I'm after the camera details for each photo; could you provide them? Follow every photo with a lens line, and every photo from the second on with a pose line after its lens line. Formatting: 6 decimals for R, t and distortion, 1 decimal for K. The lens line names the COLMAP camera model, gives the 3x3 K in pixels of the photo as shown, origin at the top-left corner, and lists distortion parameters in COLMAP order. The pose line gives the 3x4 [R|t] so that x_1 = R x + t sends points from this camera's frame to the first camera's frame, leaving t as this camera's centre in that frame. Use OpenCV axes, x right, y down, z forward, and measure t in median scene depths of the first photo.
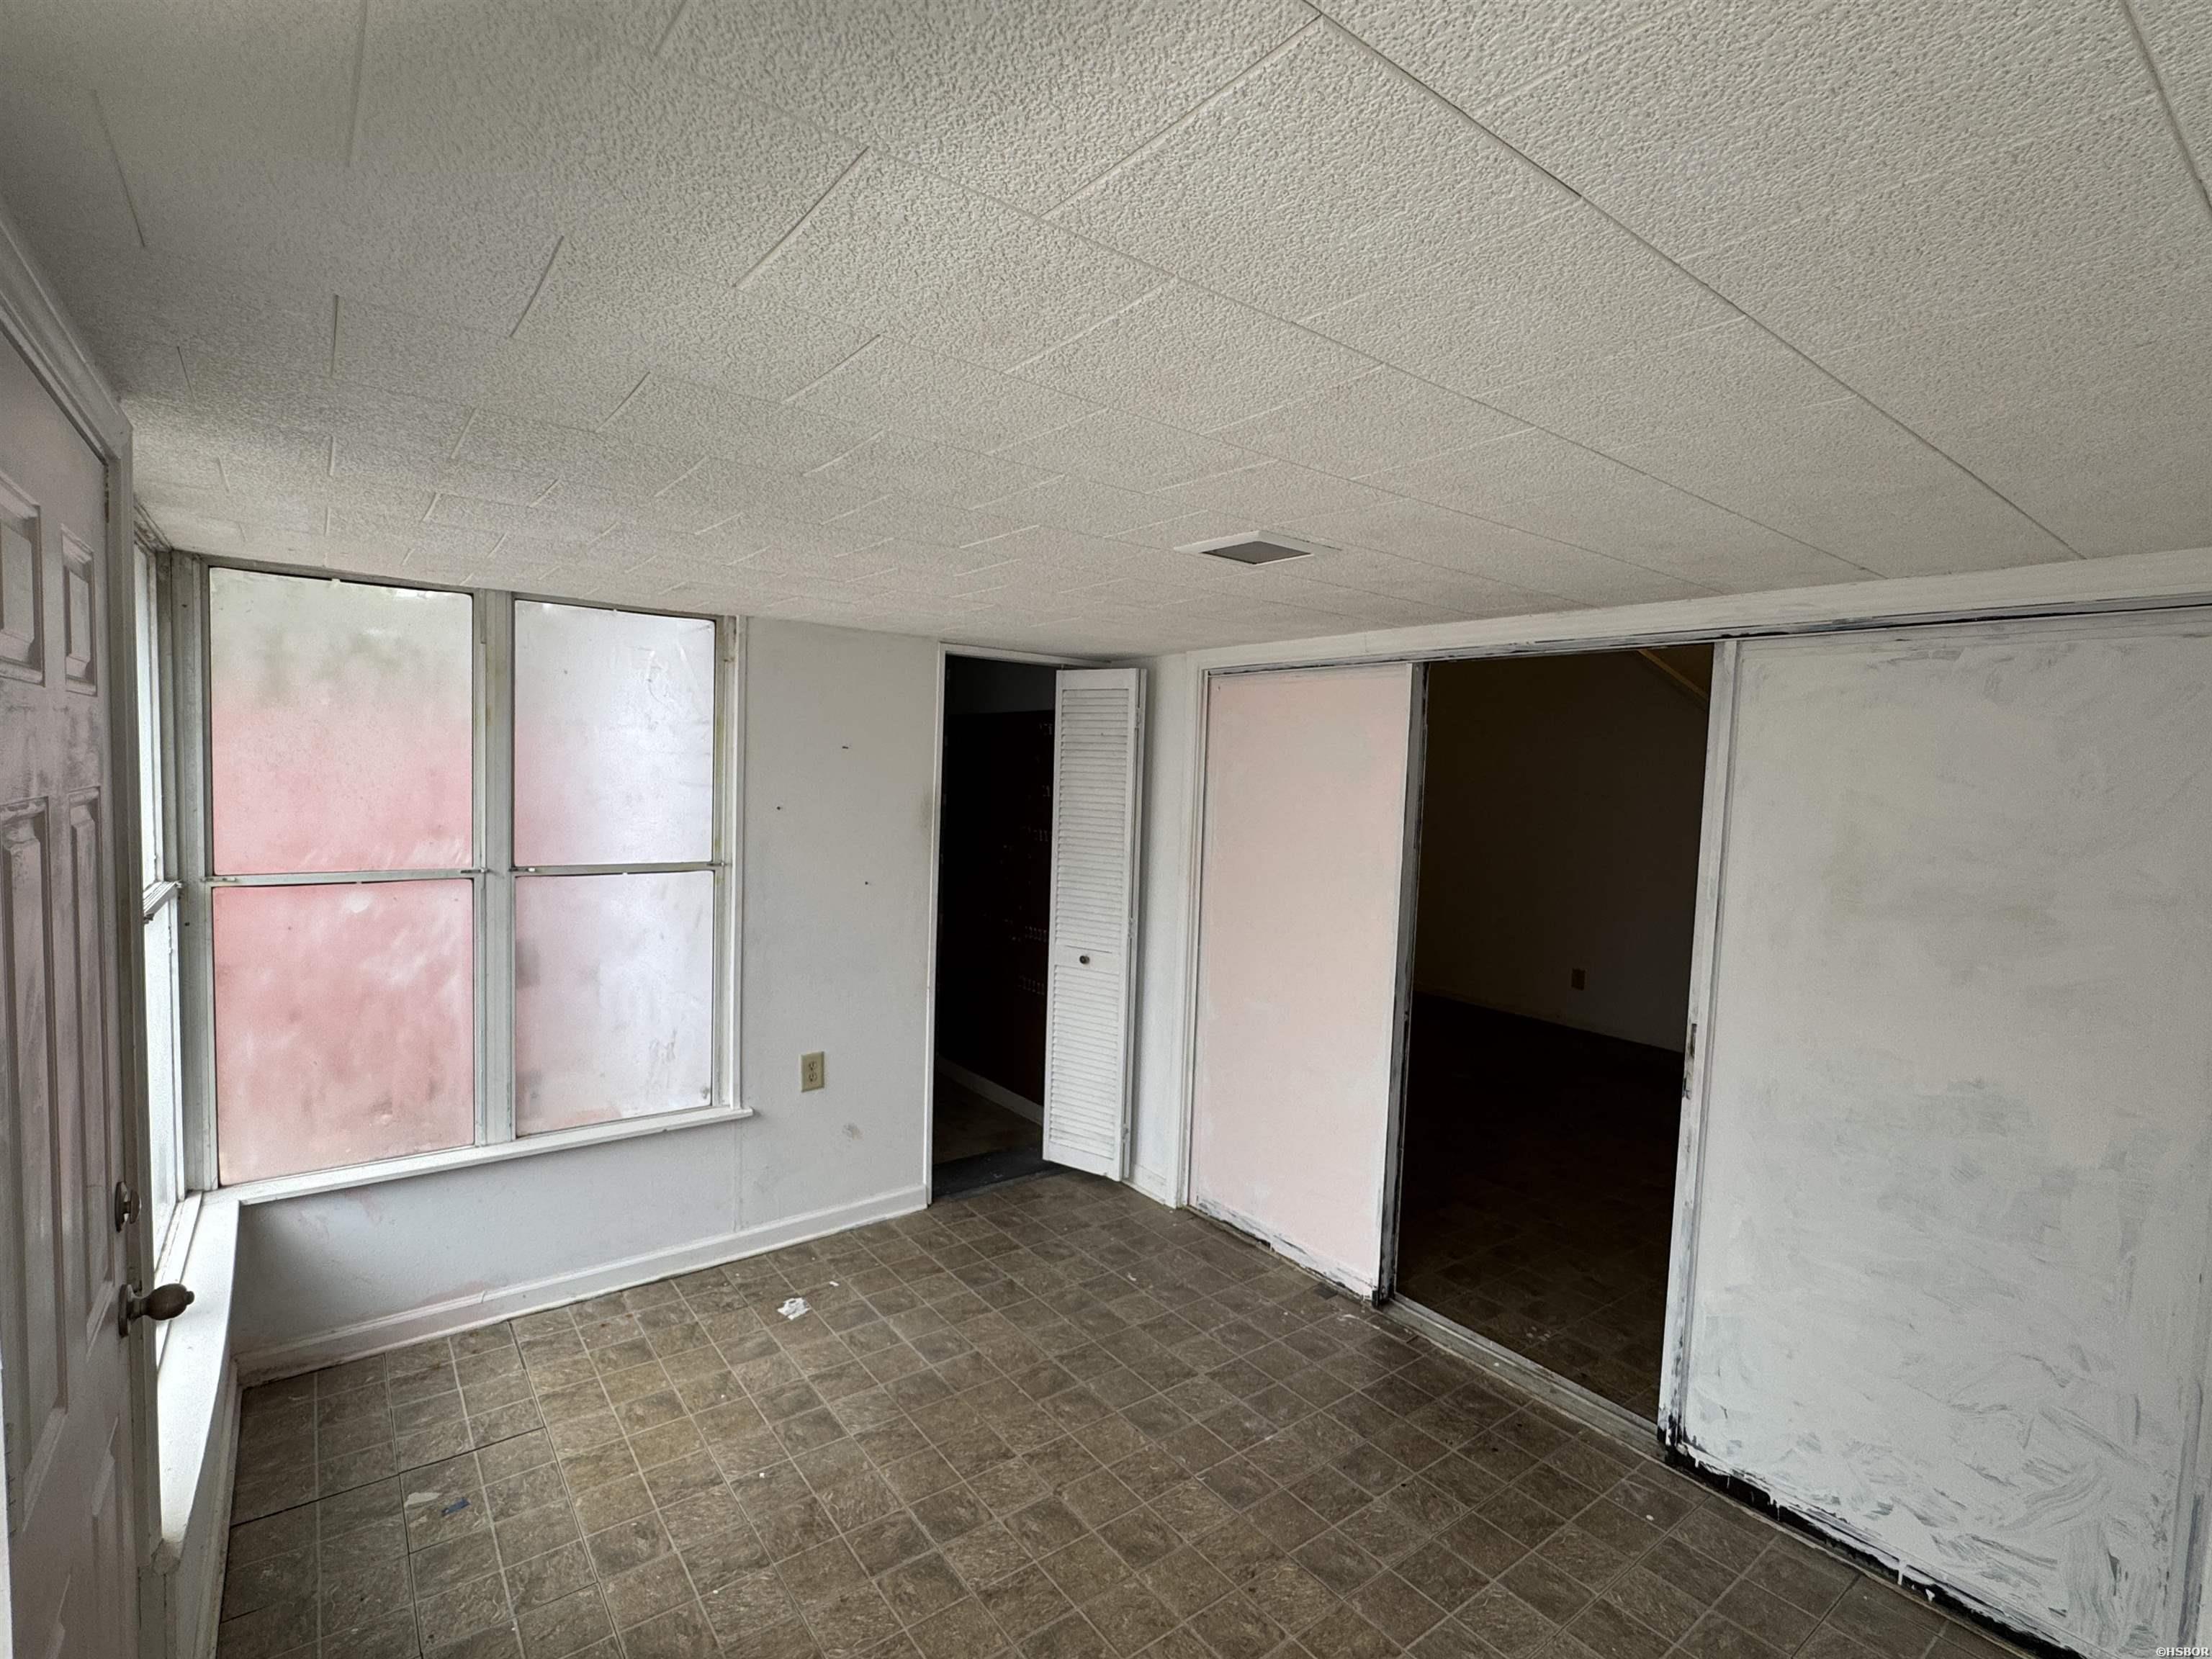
lens RADIAL K [[1041.6, 0, 1111.1], [0, 1041.6, 837.6], [0, 0, 1]] dist [-0.000911, 0.000551]
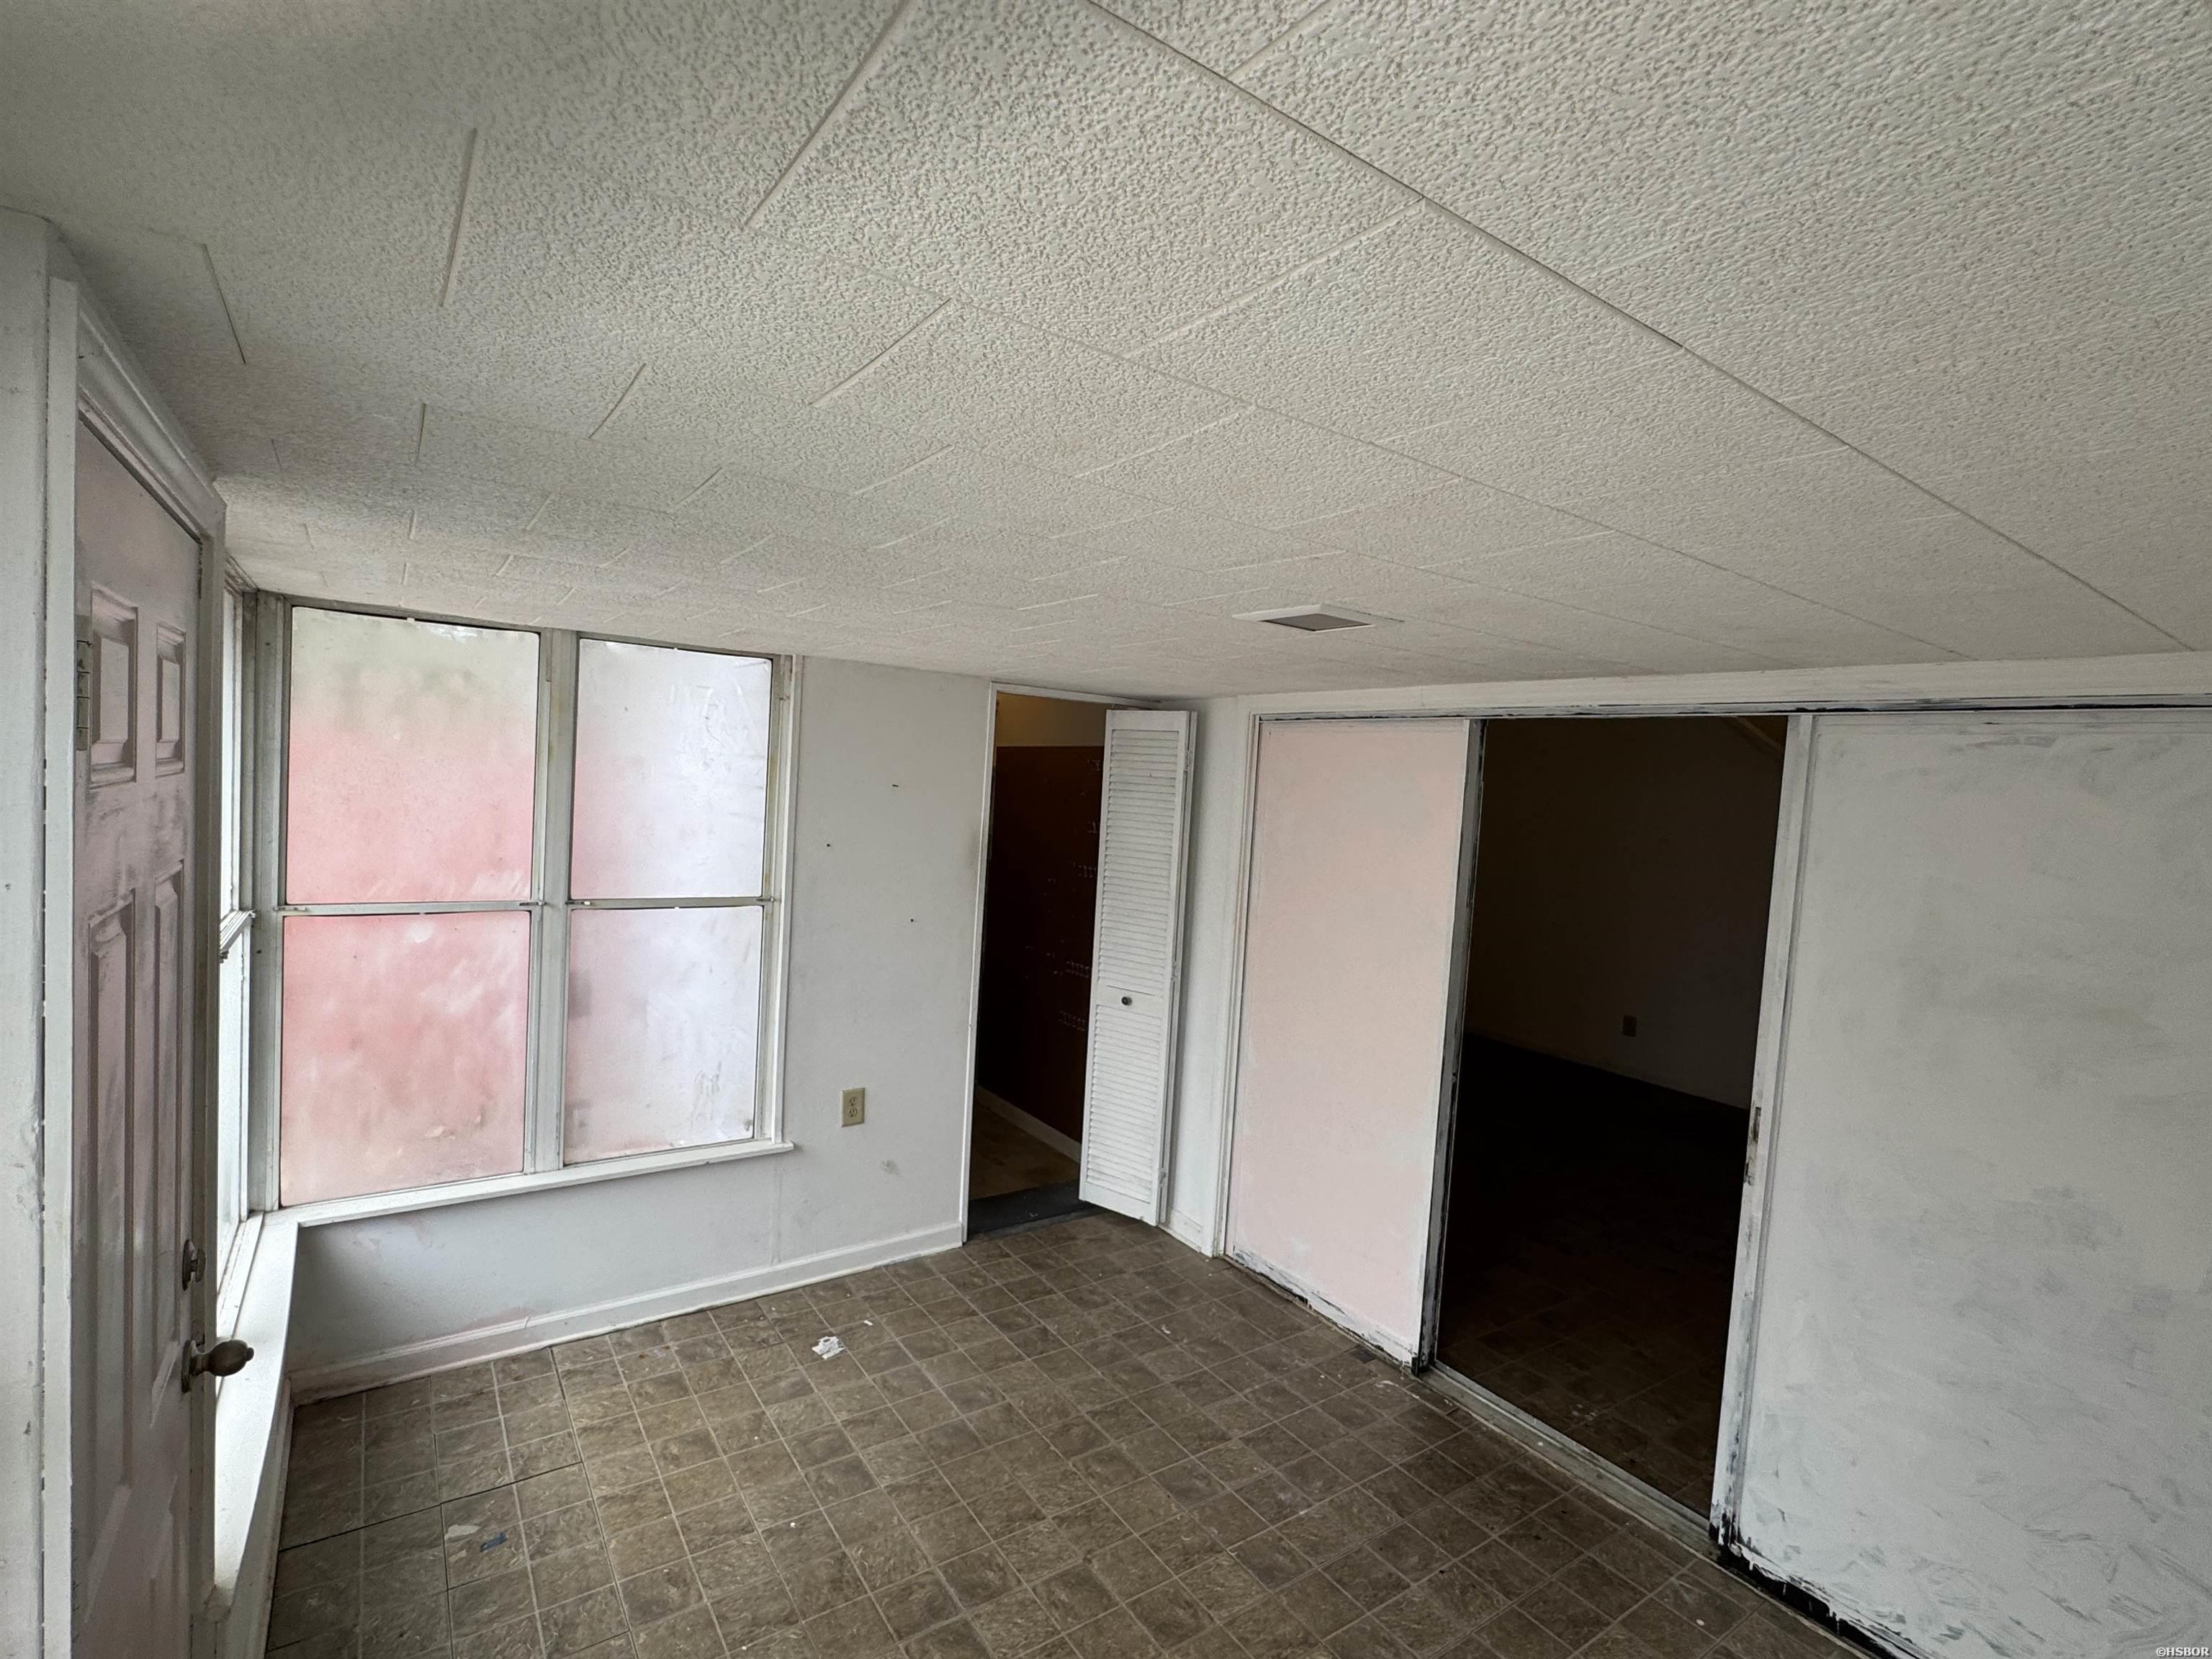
lens RADIAL K [[1041.6, 0, 1107.0], [0, 1041.6, 839.7], [0, 0, 1]] dist [-0.000911, 0.000551]
pose [[0.998675, 0.027694, -0.043364, -0.008938], [-0.028145, 0.999555, -0.009833, -0.045725], [0.043073, 0.011041, 0.999011, 0.006483]]
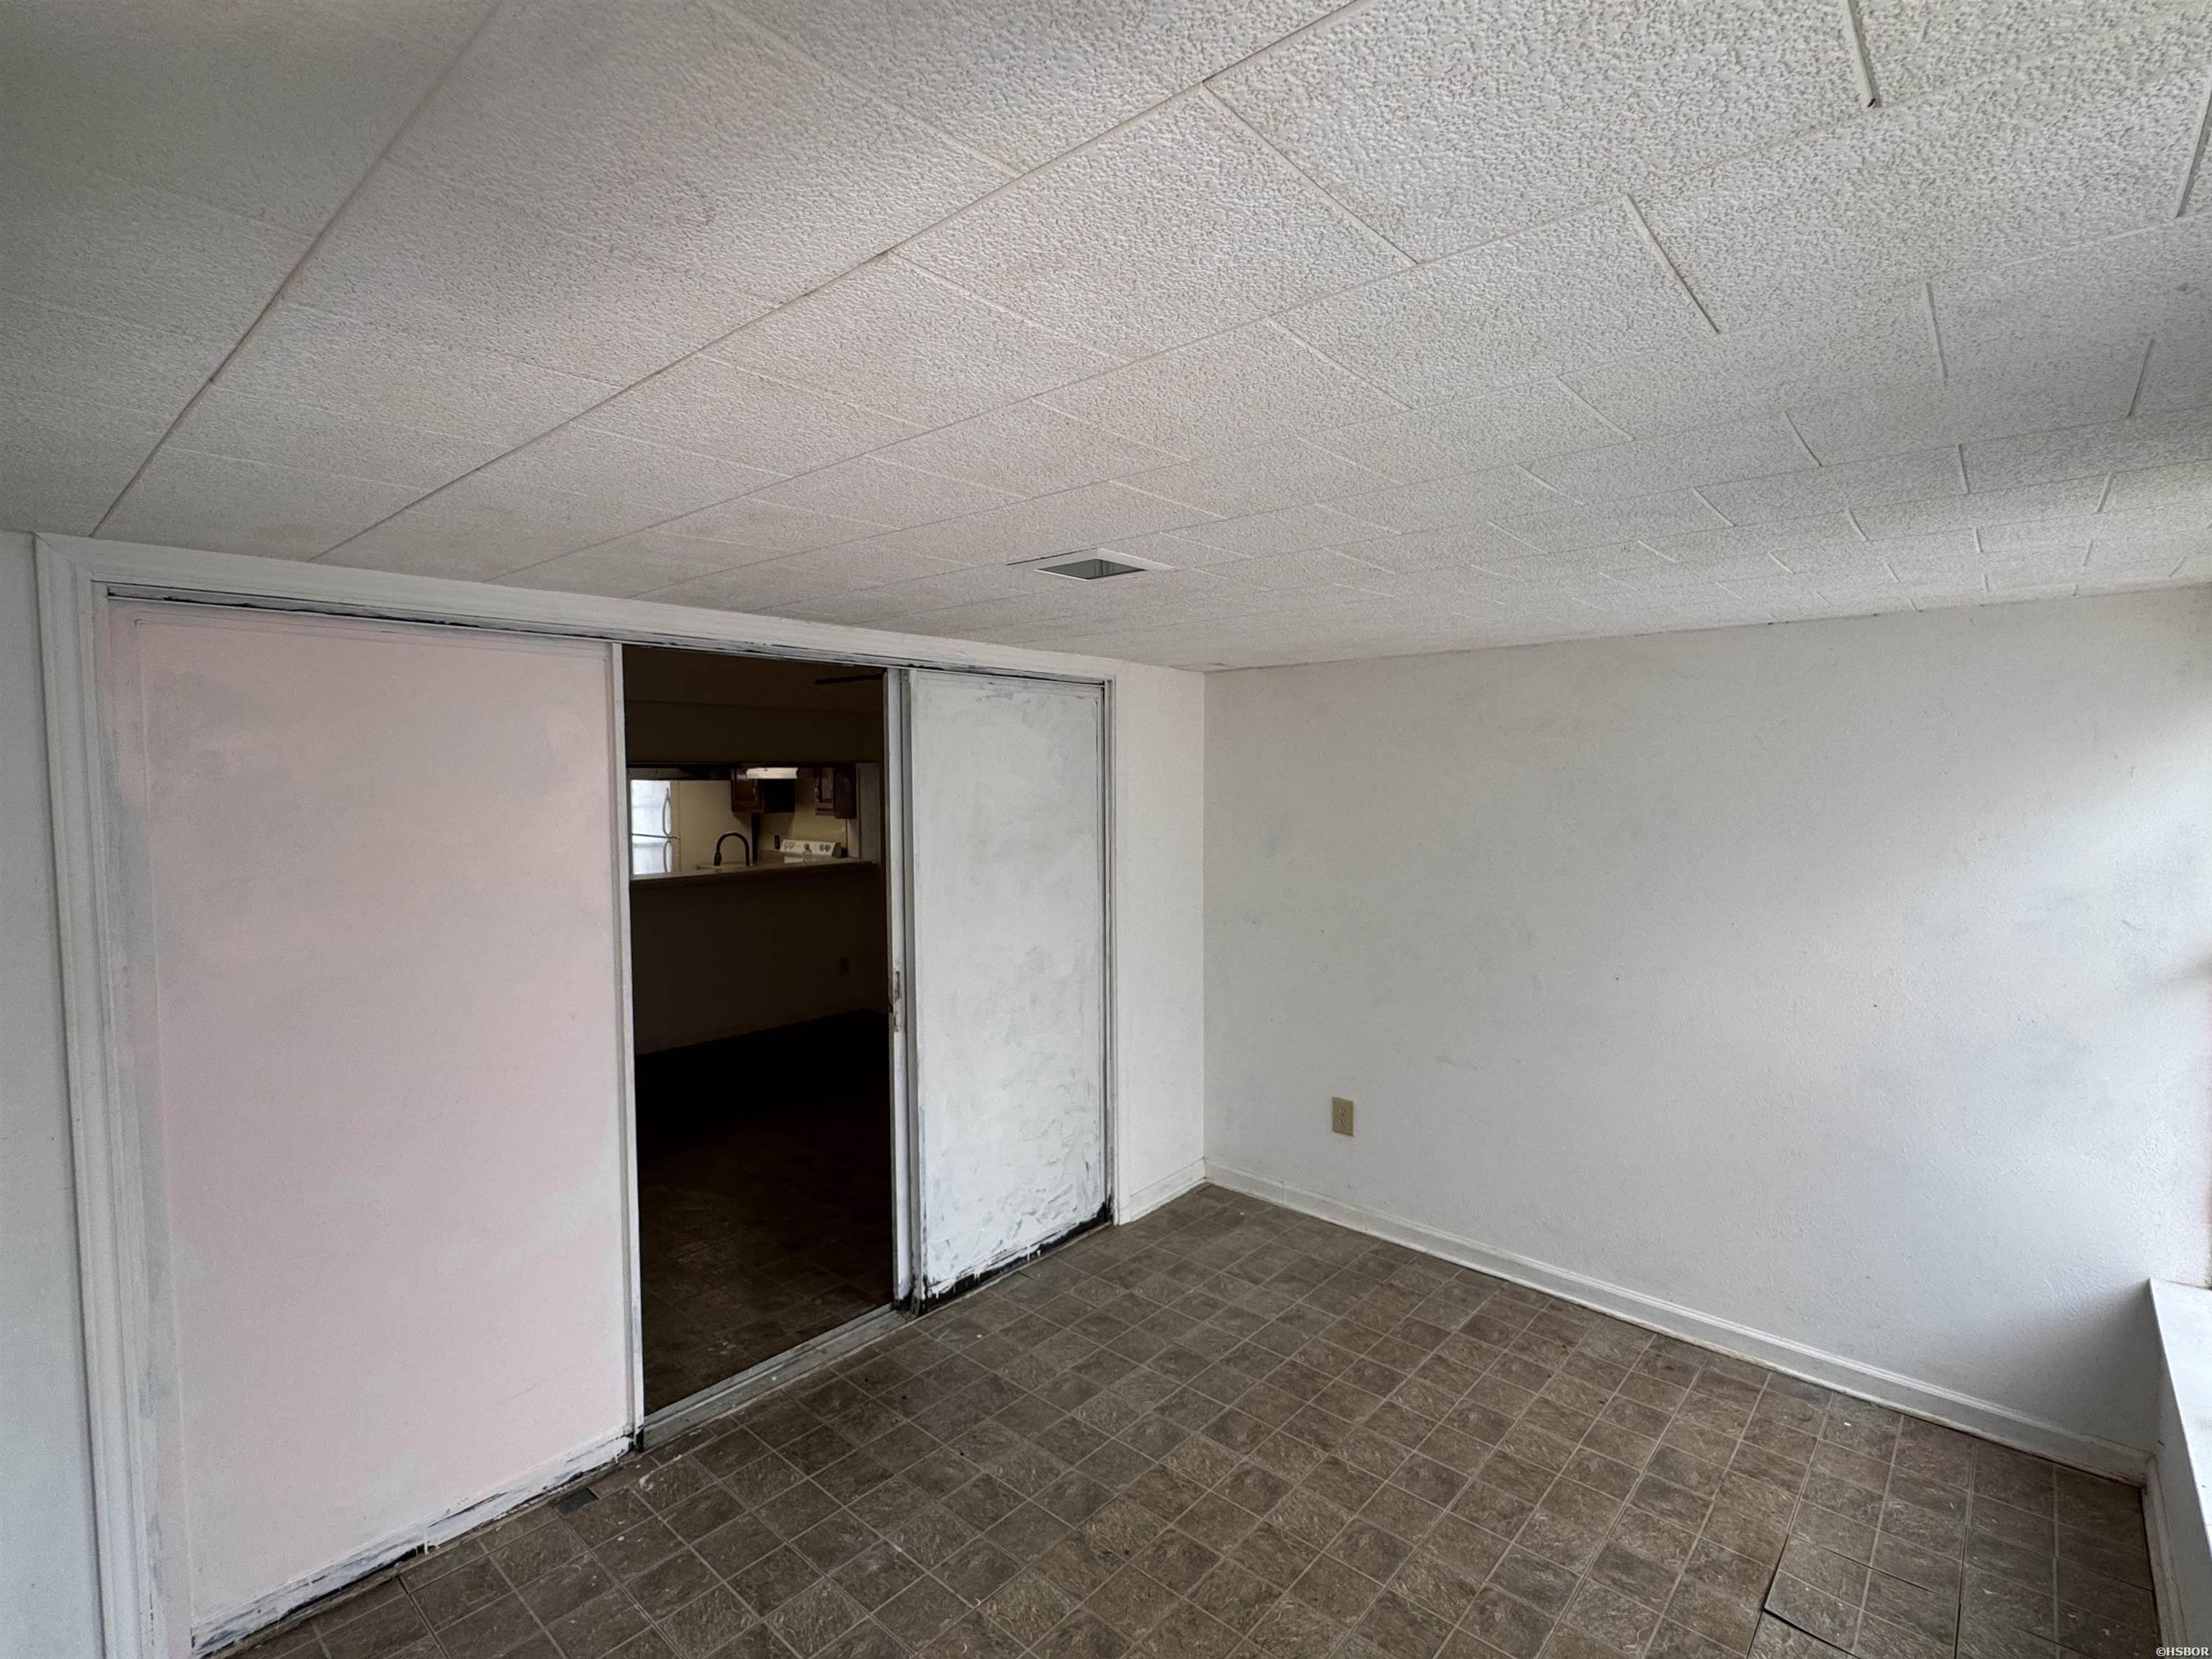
lens RADIAL K [[1041.6, 0, 1104.0], [0, 1041.6, 835.8], [0, 0, 1]] dist [-0.000911, 0.000551]
pose [[-0.184021, -0.096765, 0.978148, -0.746074], [0.060977, 0.992102, 0.109618, -0.113438], [-0.981029, 0.079816, -0.176667, 1.030250]]
